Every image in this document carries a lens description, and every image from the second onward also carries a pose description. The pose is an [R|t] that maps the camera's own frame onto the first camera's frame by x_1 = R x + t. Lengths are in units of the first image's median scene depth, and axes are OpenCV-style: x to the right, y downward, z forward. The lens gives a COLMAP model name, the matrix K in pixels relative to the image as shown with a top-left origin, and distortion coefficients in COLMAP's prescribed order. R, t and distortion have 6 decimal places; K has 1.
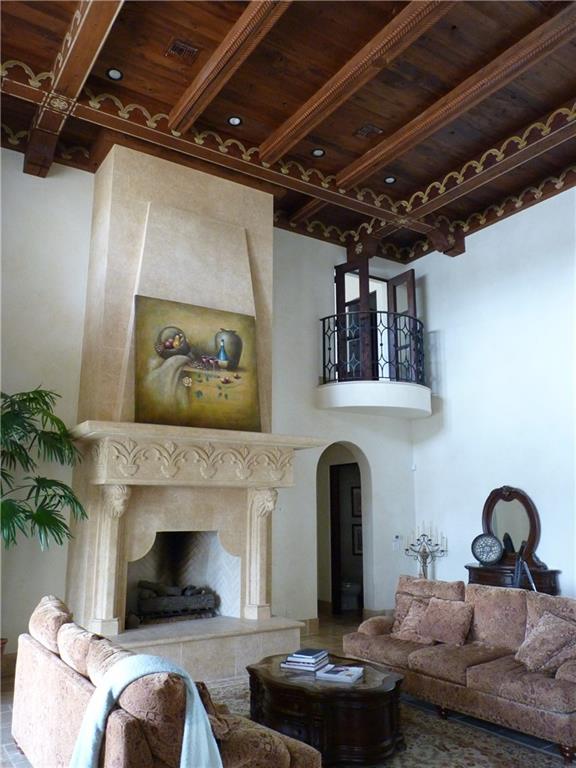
lens RADIAL K [[612.9, 0, 287.6], [0, 612.9, 381.9], [0, 0, 1]] dist [-0.024725, 0.011363]
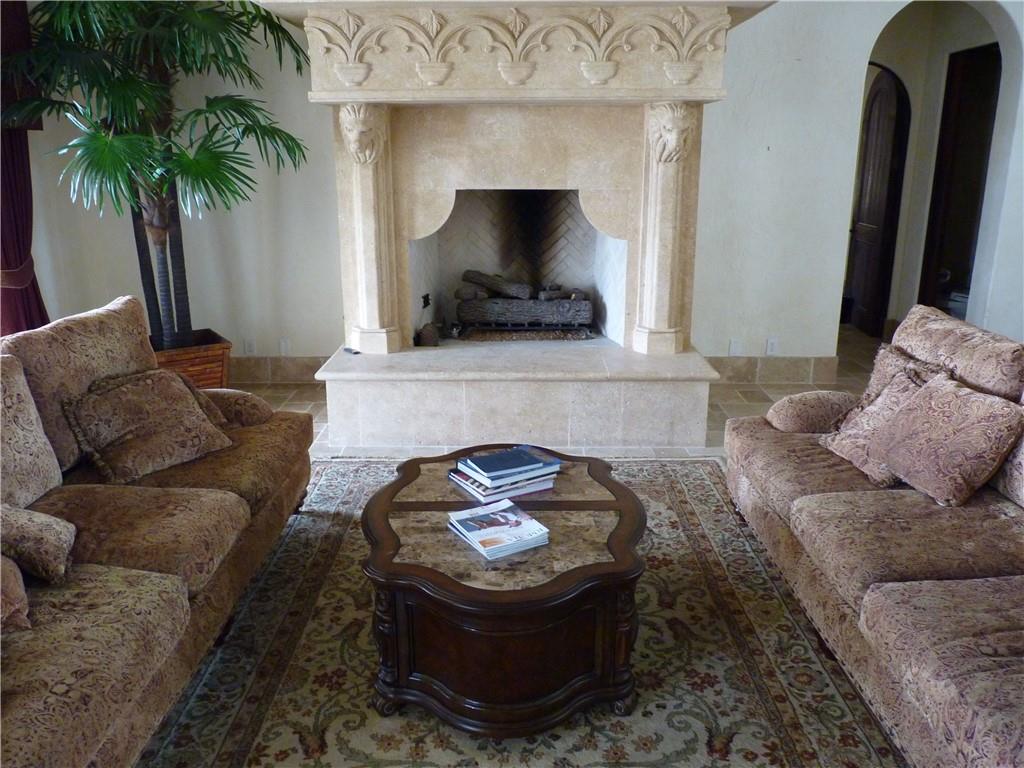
lens RADIAL K [[817.3, 0, 509.3], [0, 817.3, 388.2], [0, 0, 1]] dist [-0.024725, 0.011363]
pose [[0.826492, 0.153525, -0.541610, 0.262534], [0.117612, 0.893773, 0.432824, 0.090753], [0.550526, -0.421425, 0.720640, 0.415940]]
